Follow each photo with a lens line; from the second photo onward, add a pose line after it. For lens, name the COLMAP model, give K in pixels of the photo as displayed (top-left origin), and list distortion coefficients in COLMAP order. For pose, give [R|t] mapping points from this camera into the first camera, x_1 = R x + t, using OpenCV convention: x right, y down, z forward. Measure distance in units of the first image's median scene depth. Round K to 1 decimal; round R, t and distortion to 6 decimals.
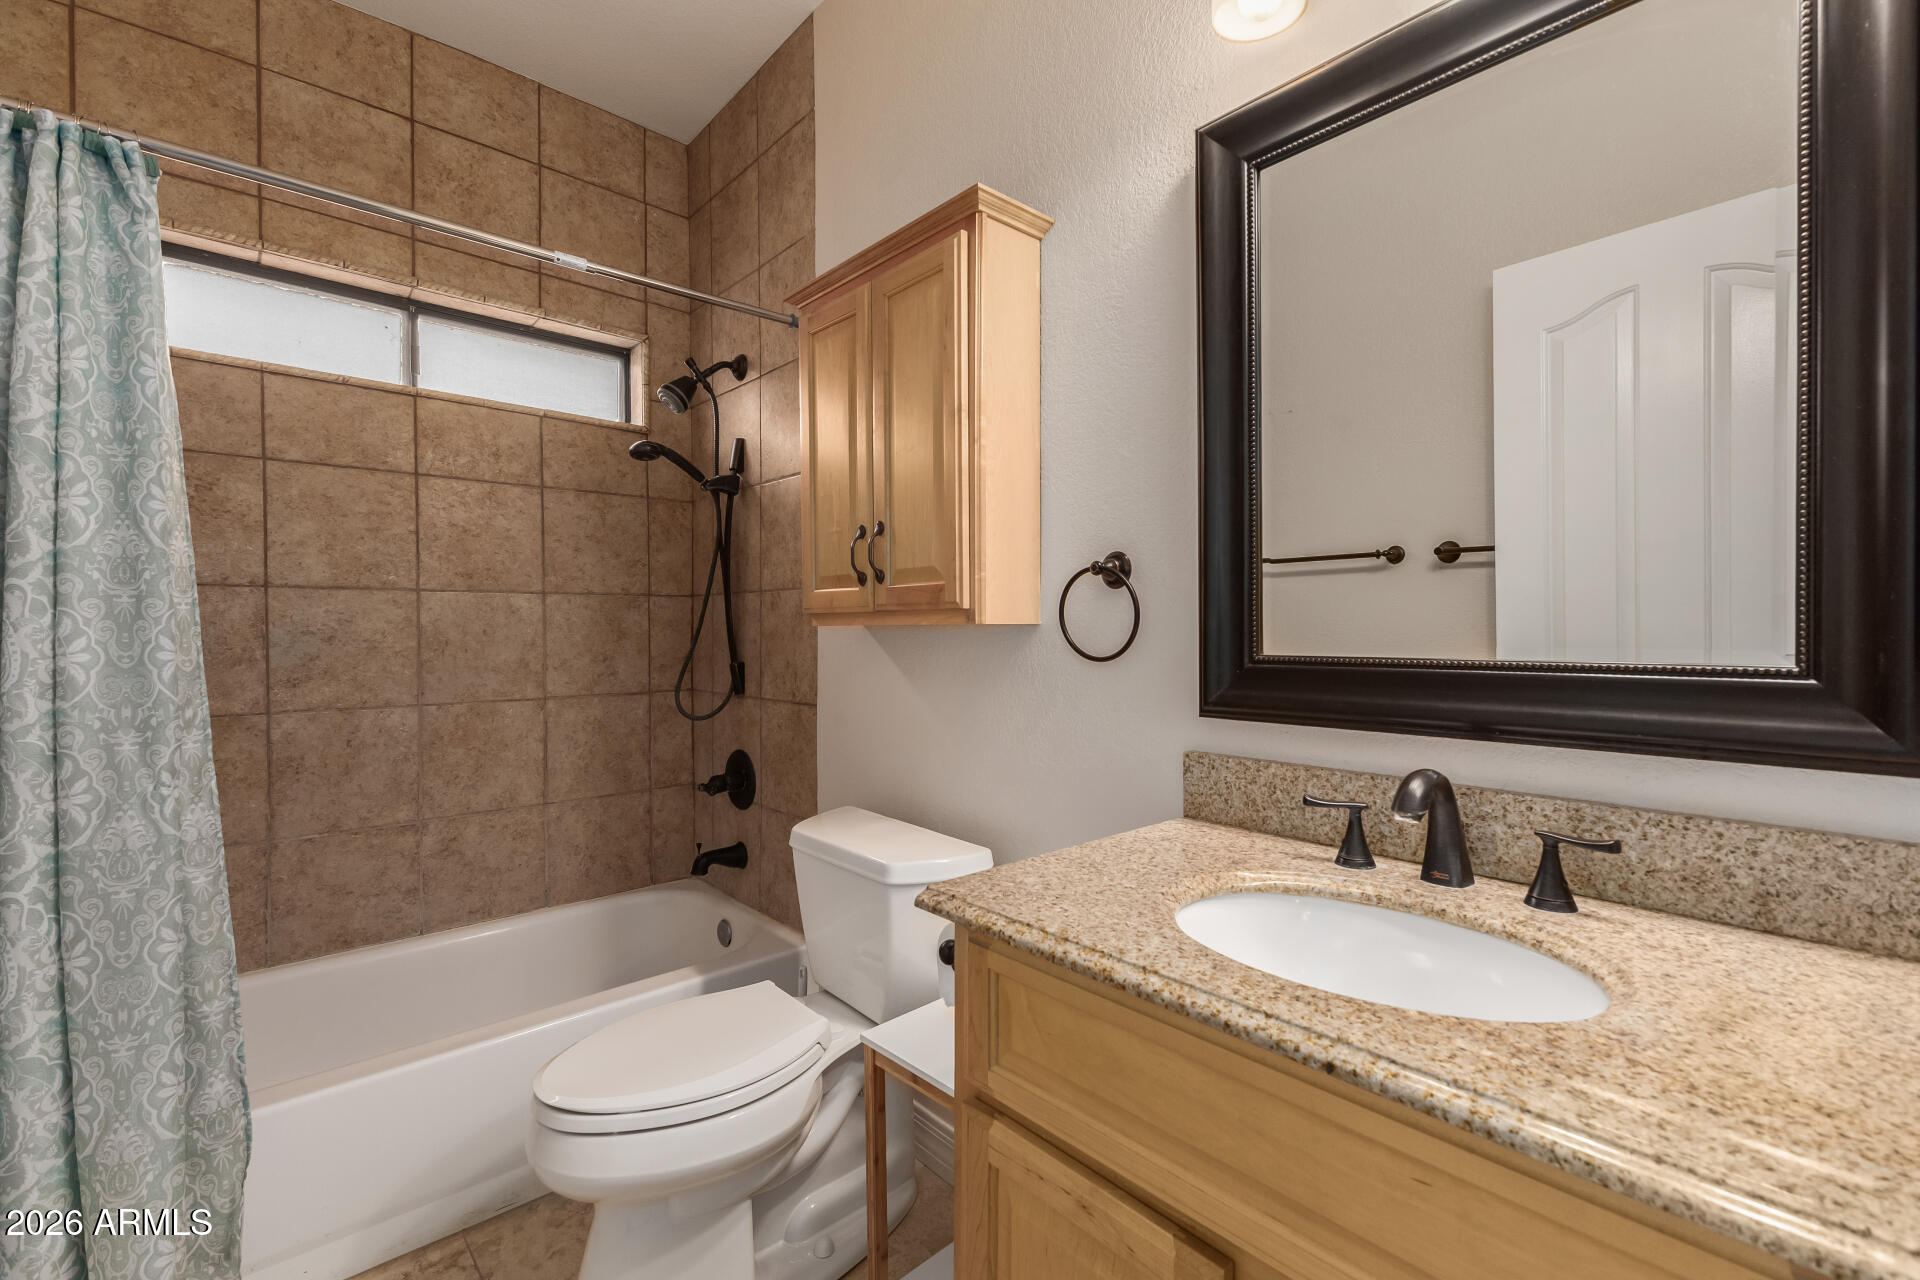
lens RADIAL K [[831.7, 0, 961.1], [0, 831.7, 635.6], [0, 0, 1]] dist [0.011683, -0.003079]
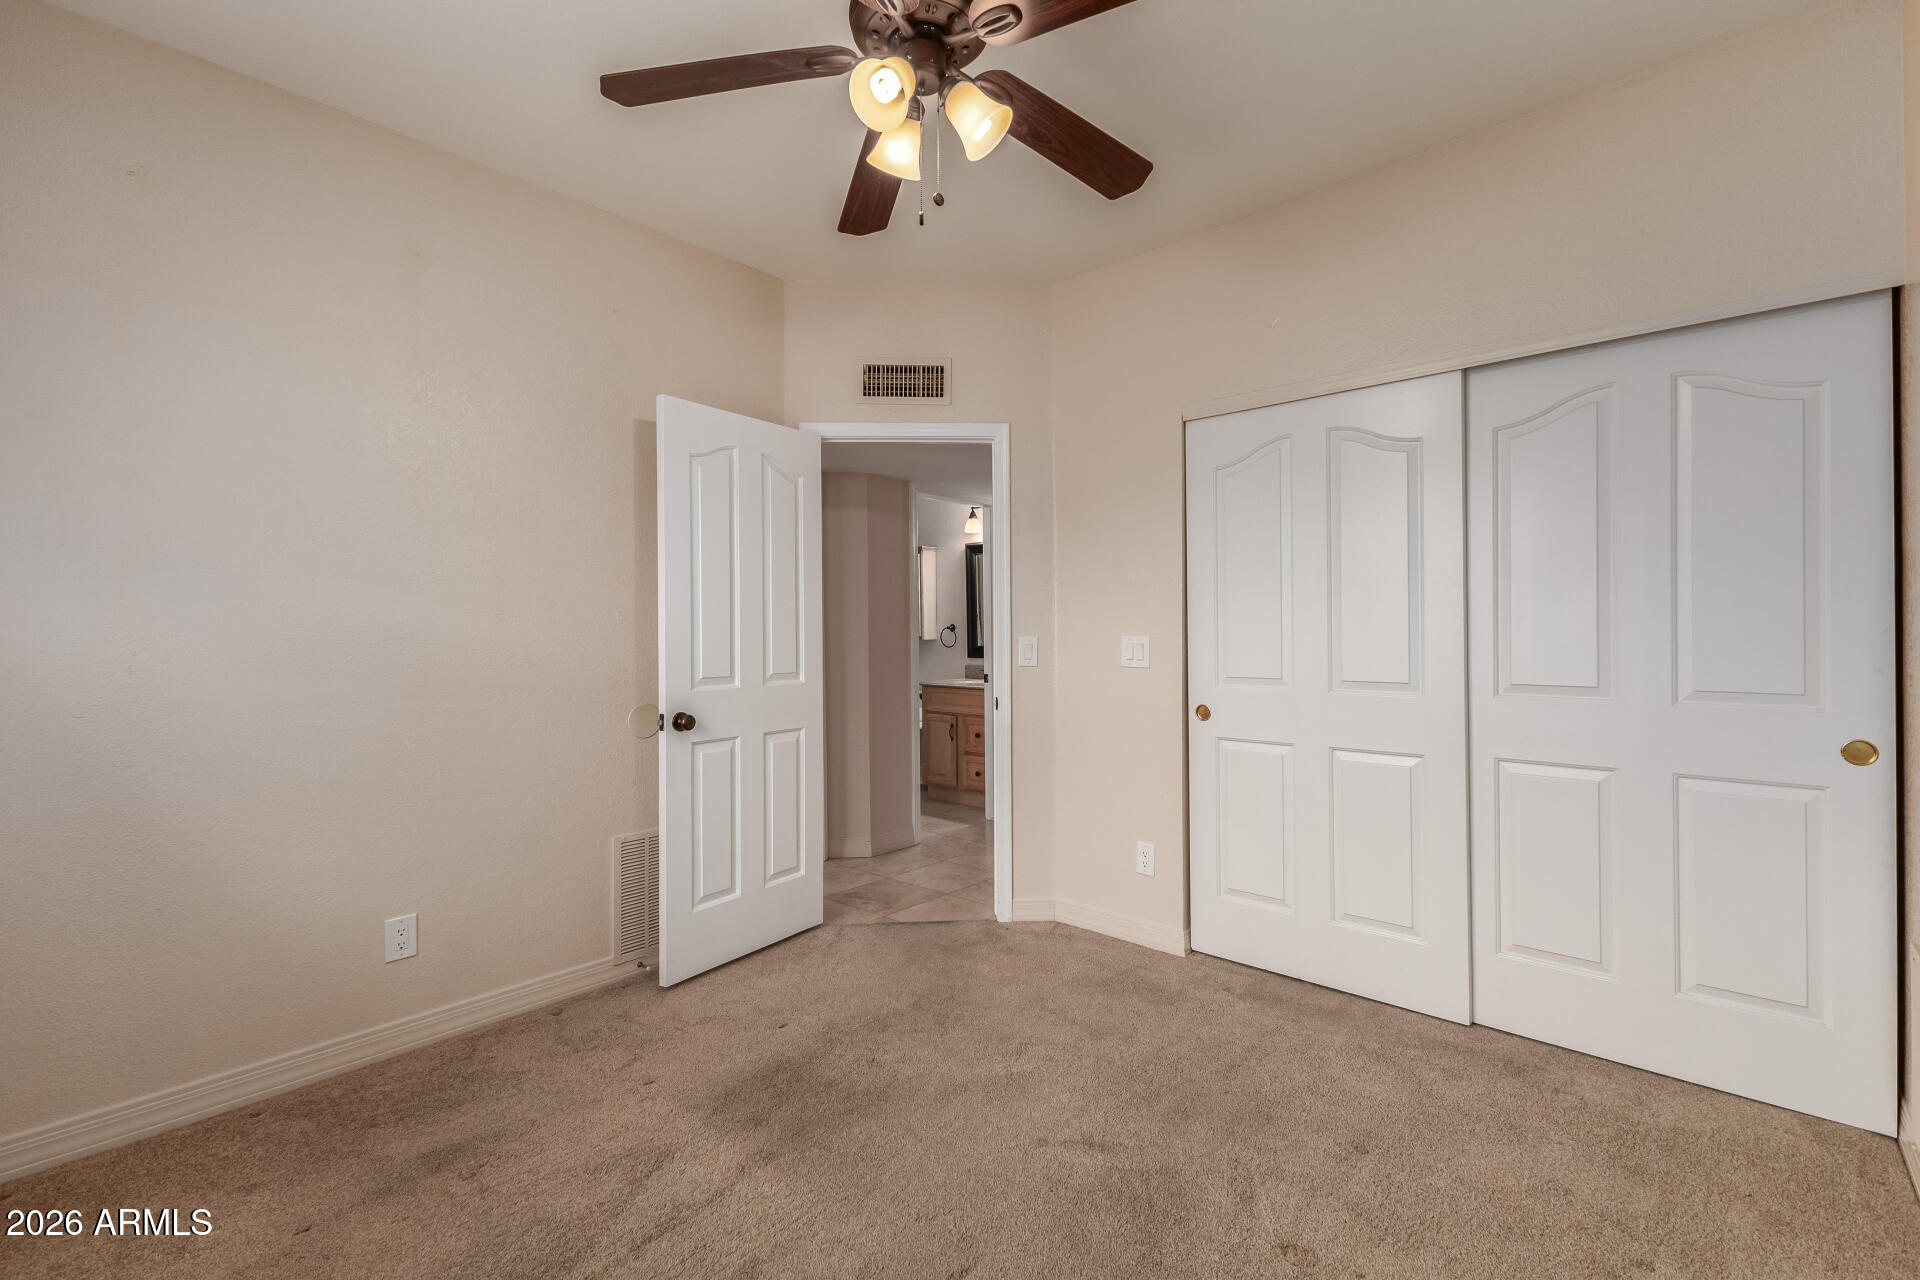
lens RADIAL K [[831.7, 0, 959.3], [0, 831.7, 637.9], [0, 0, 1]] dist [0.011683, -0.003079]
pose [[0.994411, -0.007242, 0.105326, -0.270326], [0.007814, 0.999957, -0.005019, 0.001857], [-0.105285, 0.005814, 0.994425, -3.688559]]
